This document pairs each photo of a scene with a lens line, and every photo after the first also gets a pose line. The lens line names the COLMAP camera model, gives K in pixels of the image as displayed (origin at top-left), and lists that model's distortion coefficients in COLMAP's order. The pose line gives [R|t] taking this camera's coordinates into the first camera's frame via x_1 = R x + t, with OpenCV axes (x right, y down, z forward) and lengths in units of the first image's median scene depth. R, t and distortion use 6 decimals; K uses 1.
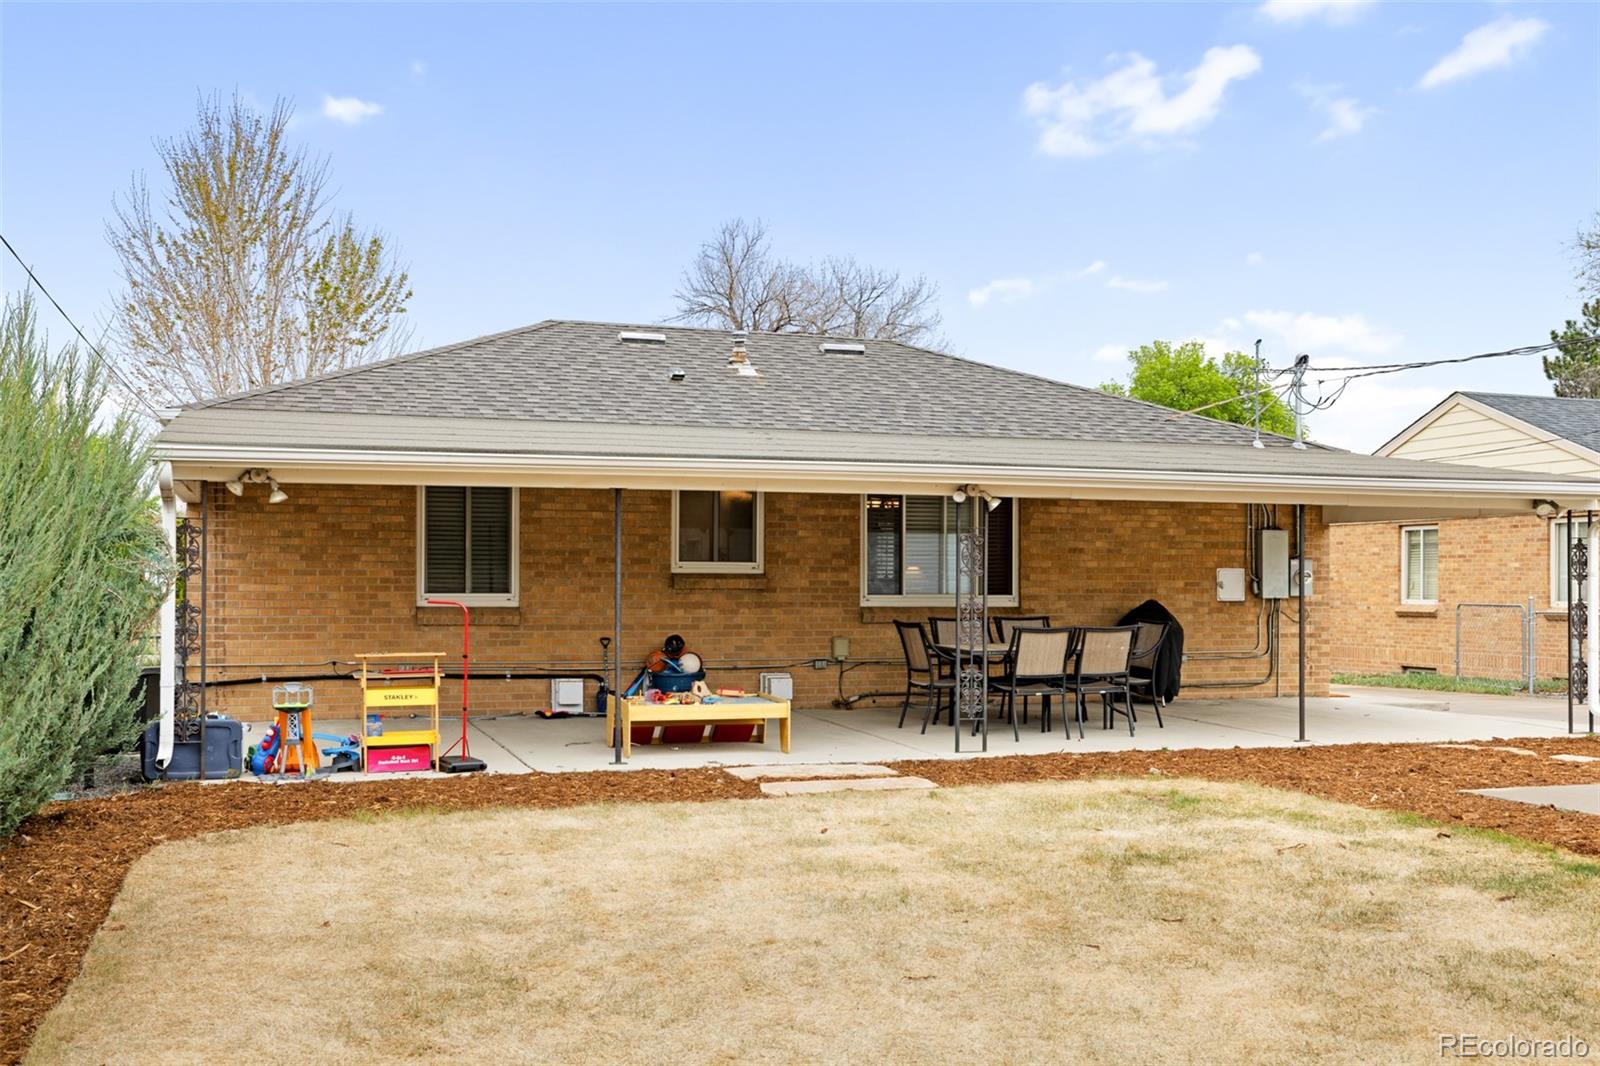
lens RADIAL K [[1562.3, 0, 800.0], [0, 1562.3, 533.0], [0, 0, 1]] dist [0.001743, -0.003961]
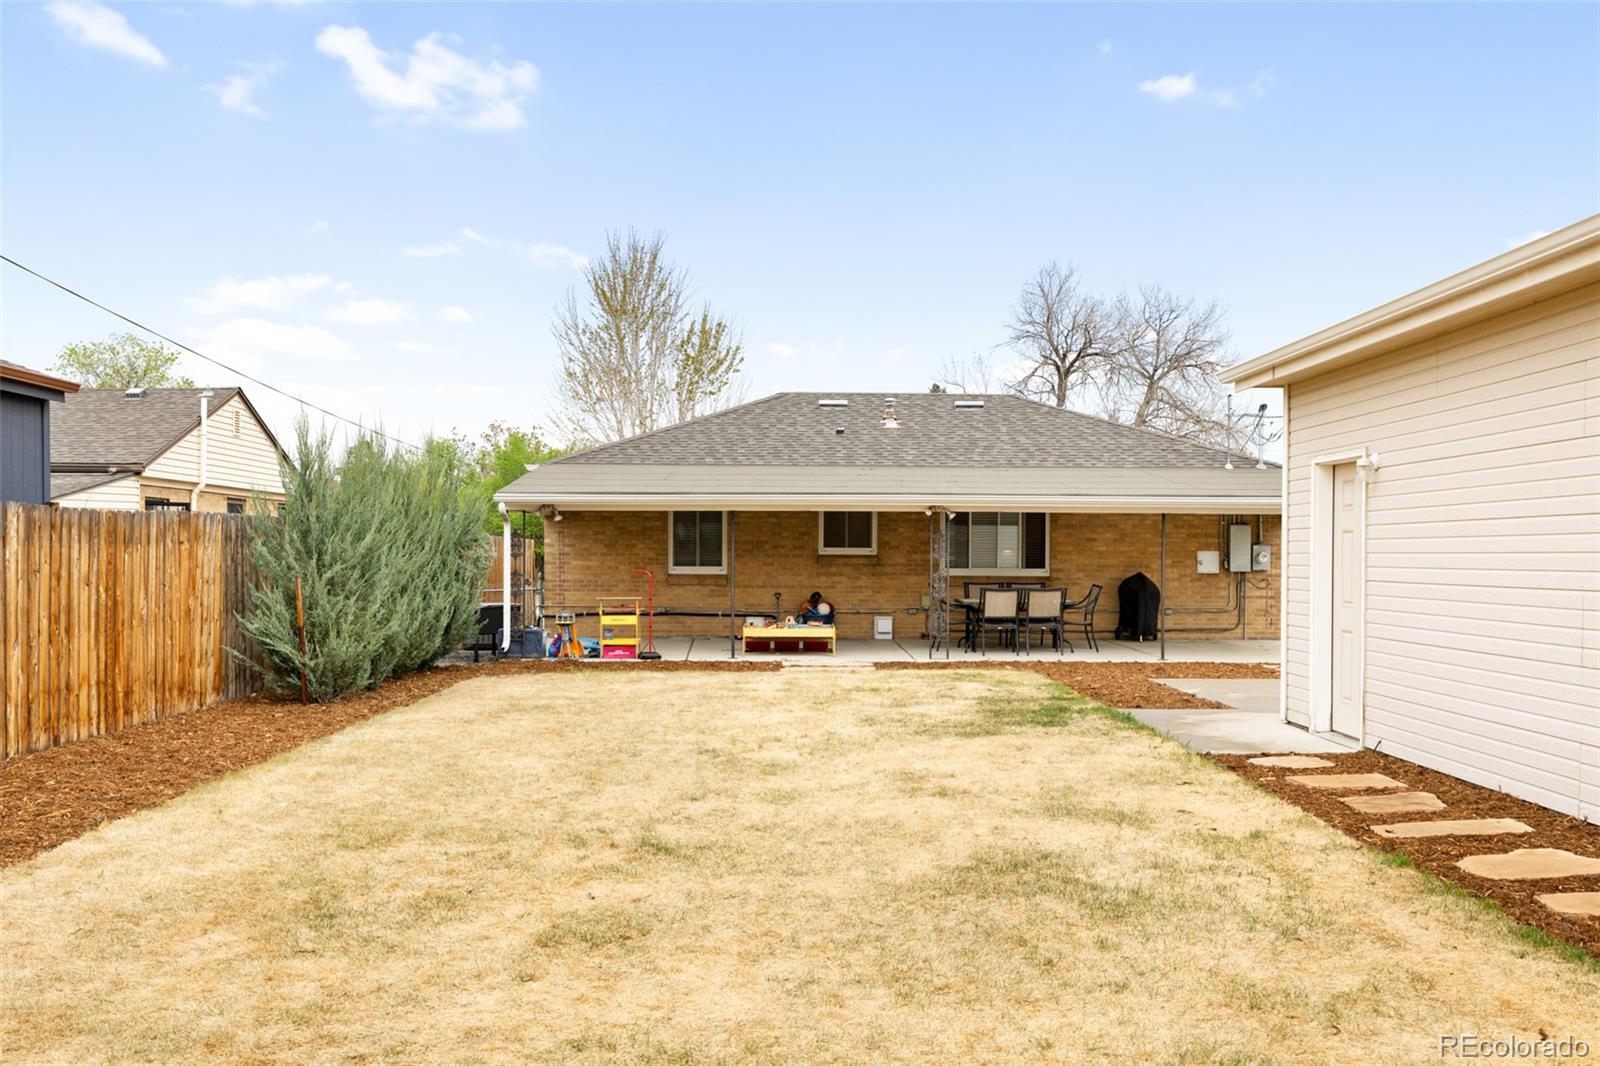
lens RADIAL K [[1419.6, 0, 800.0], [0, 1419.6, 533.0], [0, 0, 1]] dist [-0.002635, 0.000136]
pose [[0.954672, -0.003026, -0.297643, 0.316367], [0.007974, 0.999849, 0.015410, -0.018755], [0.297552, -0.017085, 0.954553, -0.402285]]
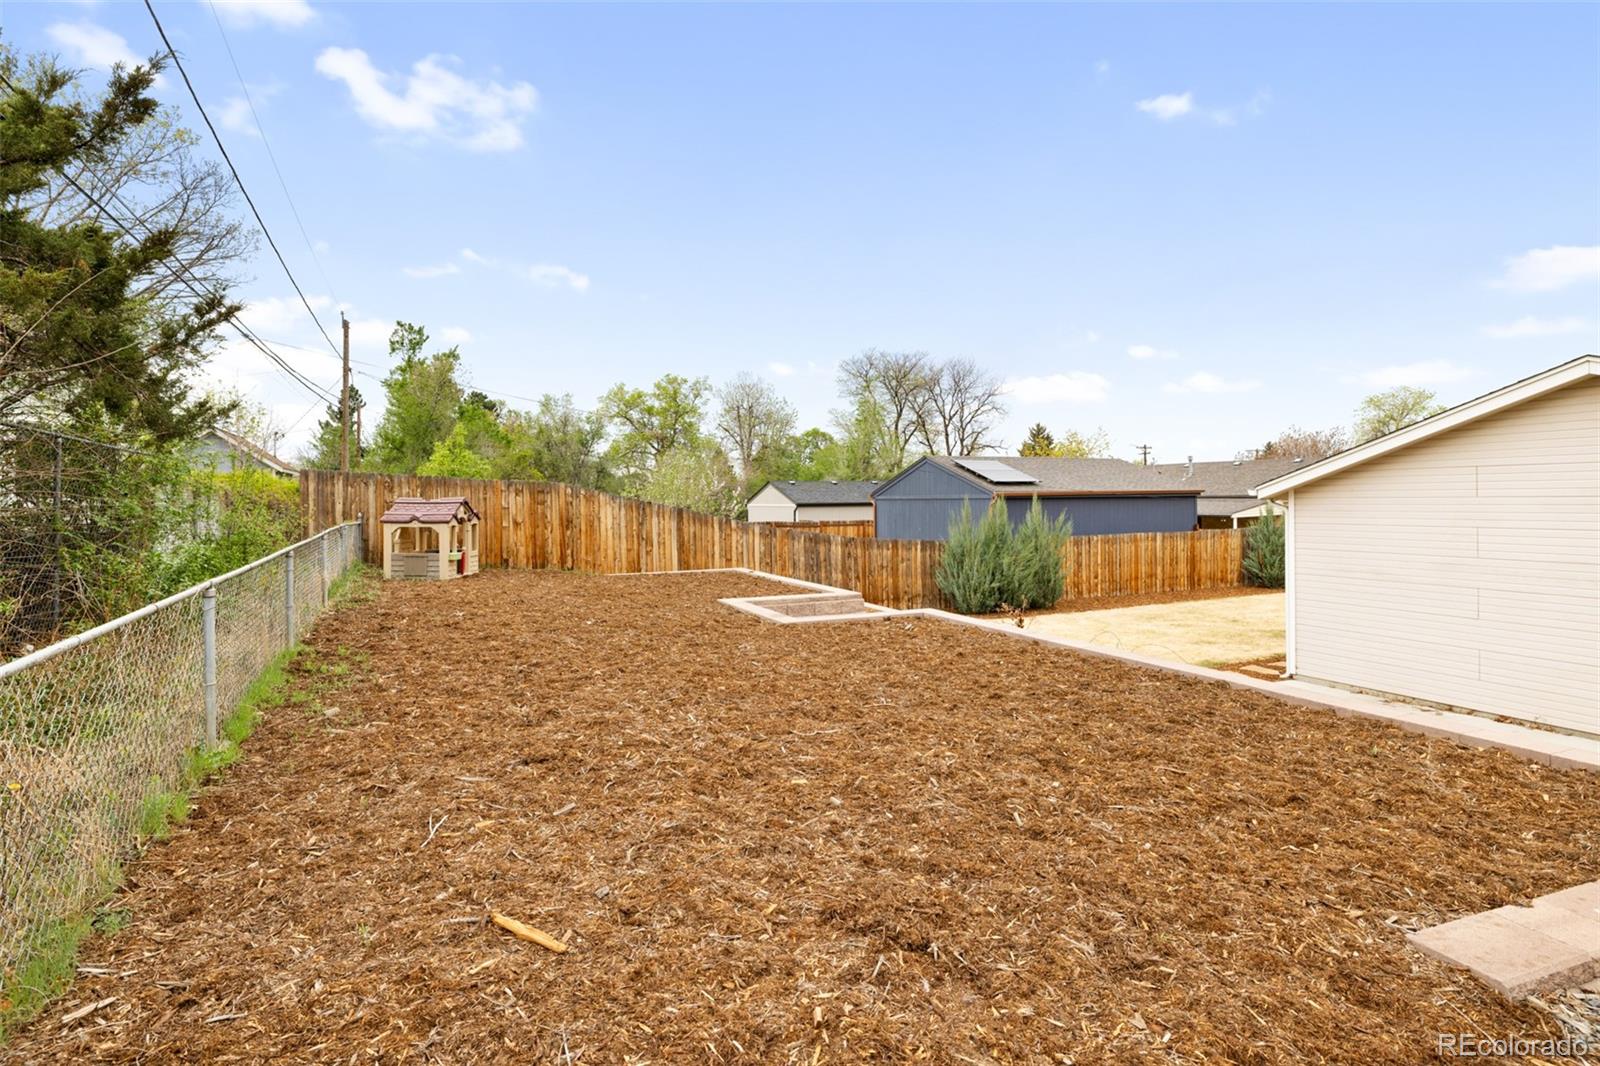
lens RADIAL K [[797.8, 0, 800.0], [0, 797.8, 533.0], [0, 0, 1]] dist [-0.000134, -0.000012]
pose [[0.121324, 0.031089, -0.992126, 1.160417], [0.047026, 0.998207, 0.037030, -0.107064], [0.991498, -0.051149, 0.119644, -0.734449]]
